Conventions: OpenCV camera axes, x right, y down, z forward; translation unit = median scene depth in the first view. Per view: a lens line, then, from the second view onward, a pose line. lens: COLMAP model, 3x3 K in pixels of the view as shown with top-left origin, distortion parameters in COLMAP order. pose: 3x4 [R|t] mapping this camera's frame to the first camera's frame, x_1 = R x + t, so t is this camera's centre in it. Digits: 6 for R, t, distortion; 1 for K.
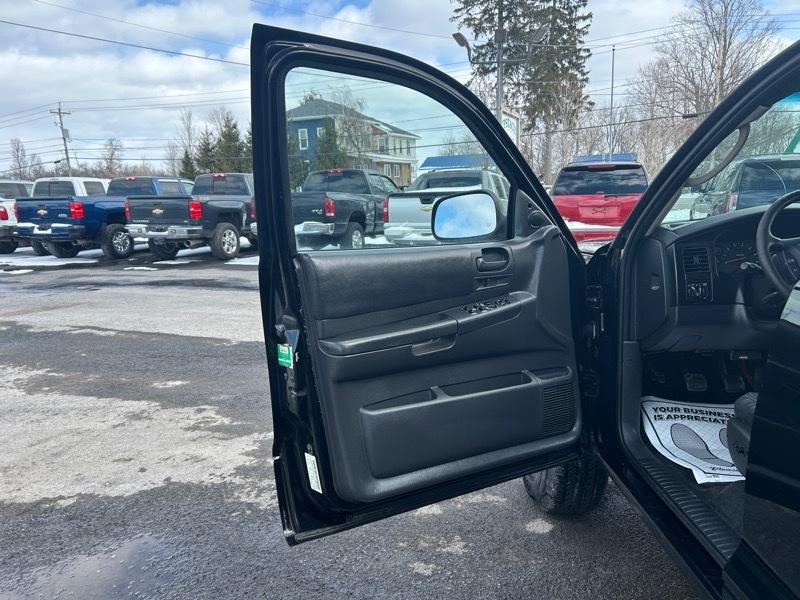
lens RADIAL K [[606.8, 0, 400.0], [0, 606.8, 300.0], [0, 0, 1]] dist [0.057456, -0.060488]
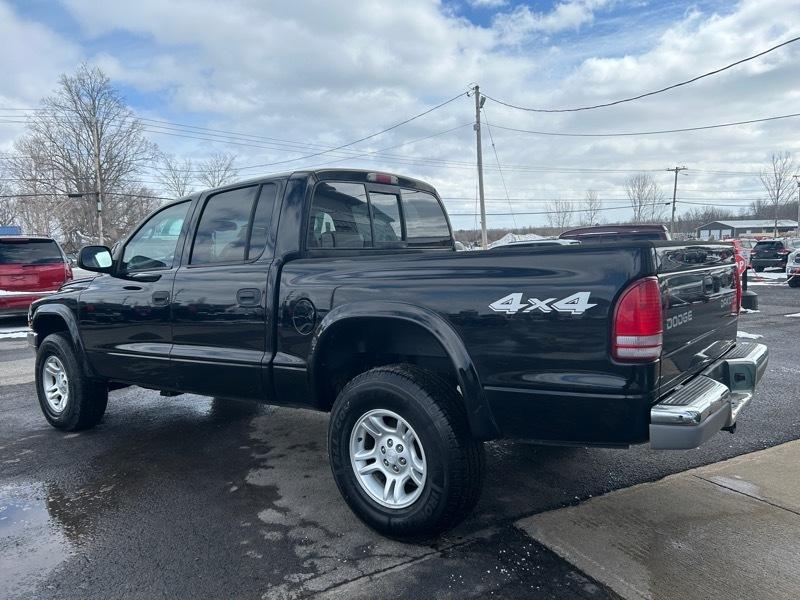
lens RADIAL K [[604.0, 0, 402.4], [0, 604.0, 313.7], [0, 0, 1]] dist [0.049733, -0.058404]
pose [[0.605989, -0.075433, 0.791889, -0.024814], [0.153650, 0.987846, -0.023481, 0.009176], [-0.780493, 0.135903, 0.610214, -0.039960]]
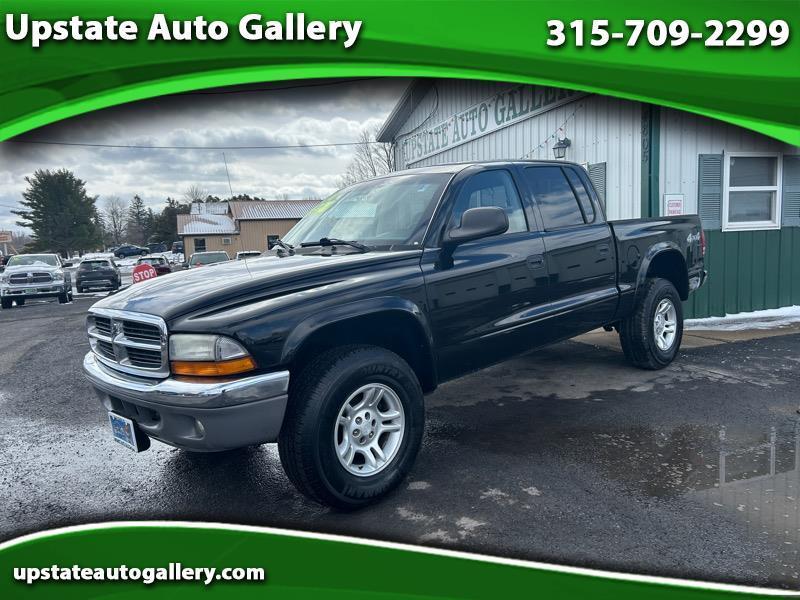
lens RADIAL K [[606.8, 0, 400.0], [0, 606.8, 300.0], [0, 0, 1]] dist [0.057456, -0.060488]
pose [[-0.695930, -0.005791, 0.718087, -0.027021], [0.202748, 0.957700, 0.204215, -0.010275], [-0.688894, 0.287709, -0.665318, 0.073250]]
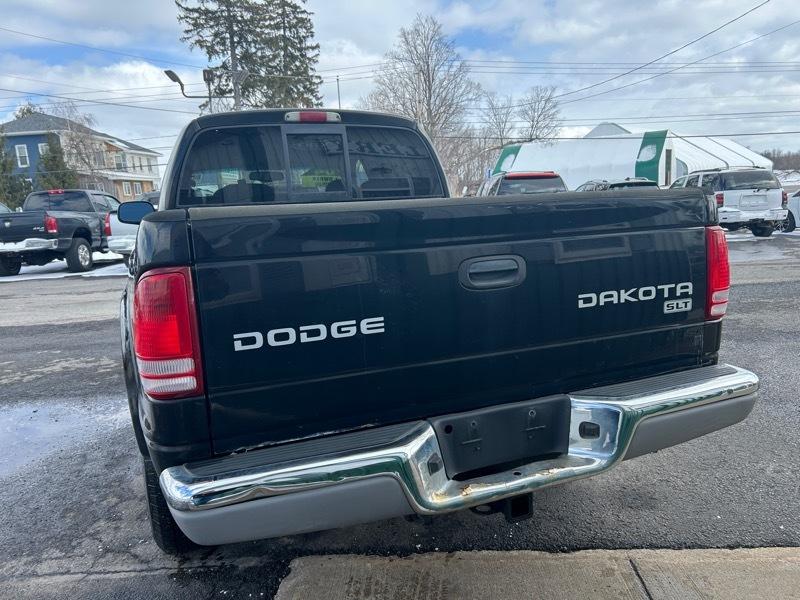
lens RADIAL K [[606.8, 0, 400.0], [0, 606.8, 300.0], [0, 0, 1]] dist [0.057456, -0.060488]
pose [[0.926774, -0.081779, 0.366610, 0.010393], [0.091222, 0.995795, -0.008474, 0.010429], [-0.364375, 0.041297, 0.930336, -0.054220]]
